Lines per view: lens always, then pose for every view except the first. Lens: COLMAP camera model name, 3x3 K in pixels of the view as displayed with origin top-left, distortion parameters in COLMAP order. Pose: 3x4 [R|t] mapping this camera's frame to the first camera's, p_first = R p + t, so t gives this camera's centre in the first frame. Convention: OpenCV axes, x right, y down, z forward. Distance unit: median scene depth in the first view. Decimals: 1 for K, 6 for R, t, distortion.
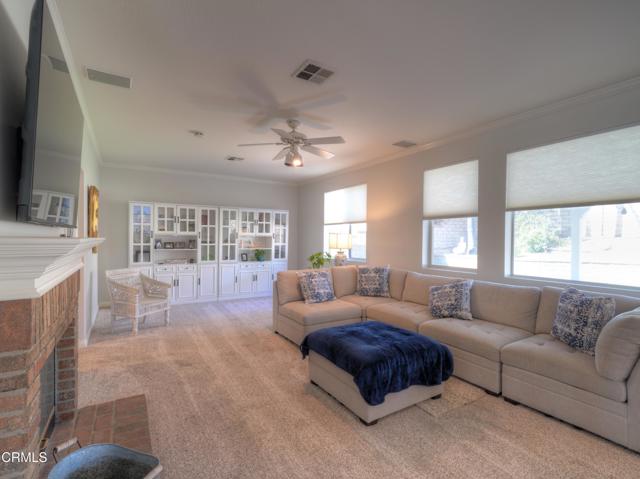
lens RADIAL K [[319.1, 0, 320.9], [0, 319.1, 240.2], [0, 0, 1]] dist [0.007435, 0.000602]
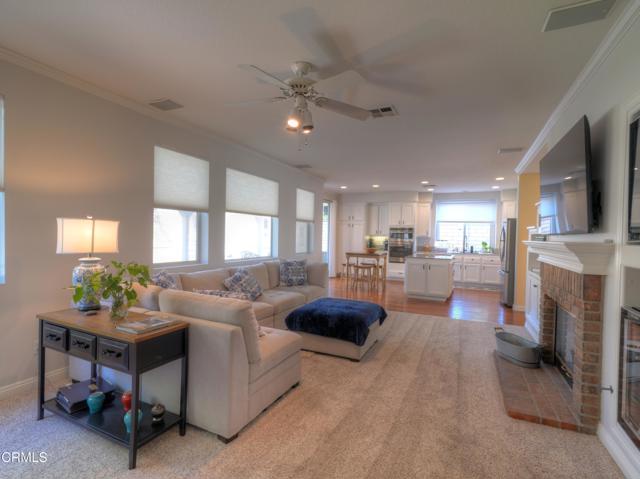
lens RADIAL K [[319.1, 0, 320.9], [0, 319.1, 240.2], [0, 0, 1]] dist [0.007435, 0.000602]
pose [[-0.556484, -0.031798, 0.830250, -0.412857], [-0.020304, 0.999489, 0.024671, -0.008383], [-0.830610, -0.003129, -0.556845, 0.809263]]
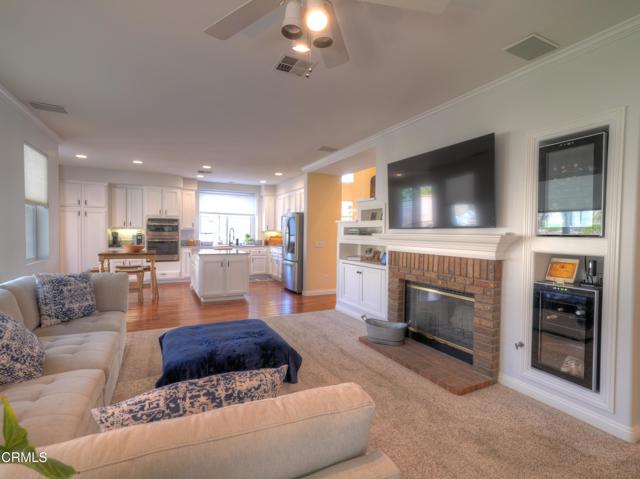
lens RADIAL K [[319.1, 0, 320.9], [0, 319.1, 240.2], [0, 0, 1]] dist [0.007435, 0.000602]
pose [[-0.996187, -0.022882, 0.084187, -0.083124], [-0.020292, 0.999298, 0.031496, -0.005086], [-0.084848, 0.029668, -0.995952, 0.833380]]
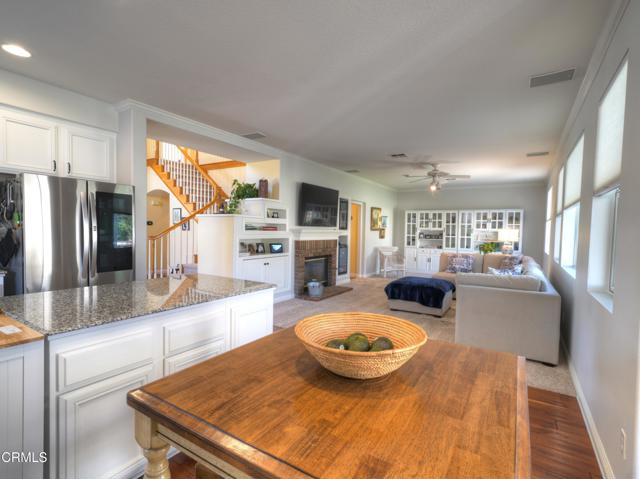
lens RADIAL K [[319.1, 0, 320.9], [0, 319.1, 240.2], [0, 0, 1]] dist [0.007435, 0.000602]
pose [[0.441391, 0.034177, -0.896664, 0.717180], [-0.023582, 0.999371, 0.026483, 0.004984], [0.897005, 0.009456, 0.441919, -0.182267]]
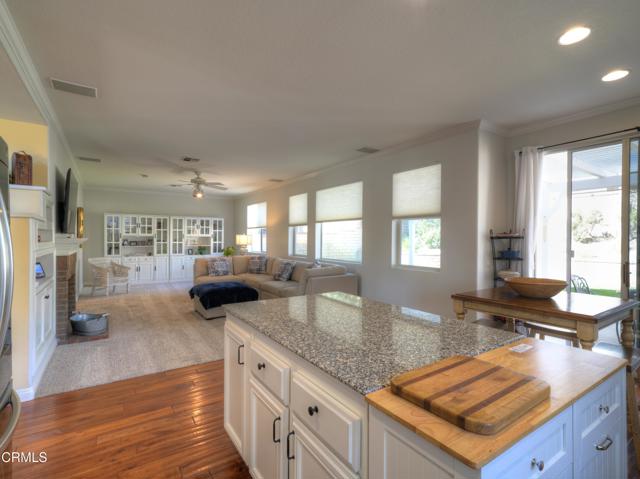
lens RADIAL K [[319.1, 0, 320.9], [0, 319.1, 240.2], [0, 0, 1]] dist [0.007435, 0.000602]
pose [[0.999217, -0.002967, 0.039451, 0.309648], [0.002901, 0.999994, 0.001730, 0.002292], [-0.039456, -0.001614, 0.999220, -0.468376]]
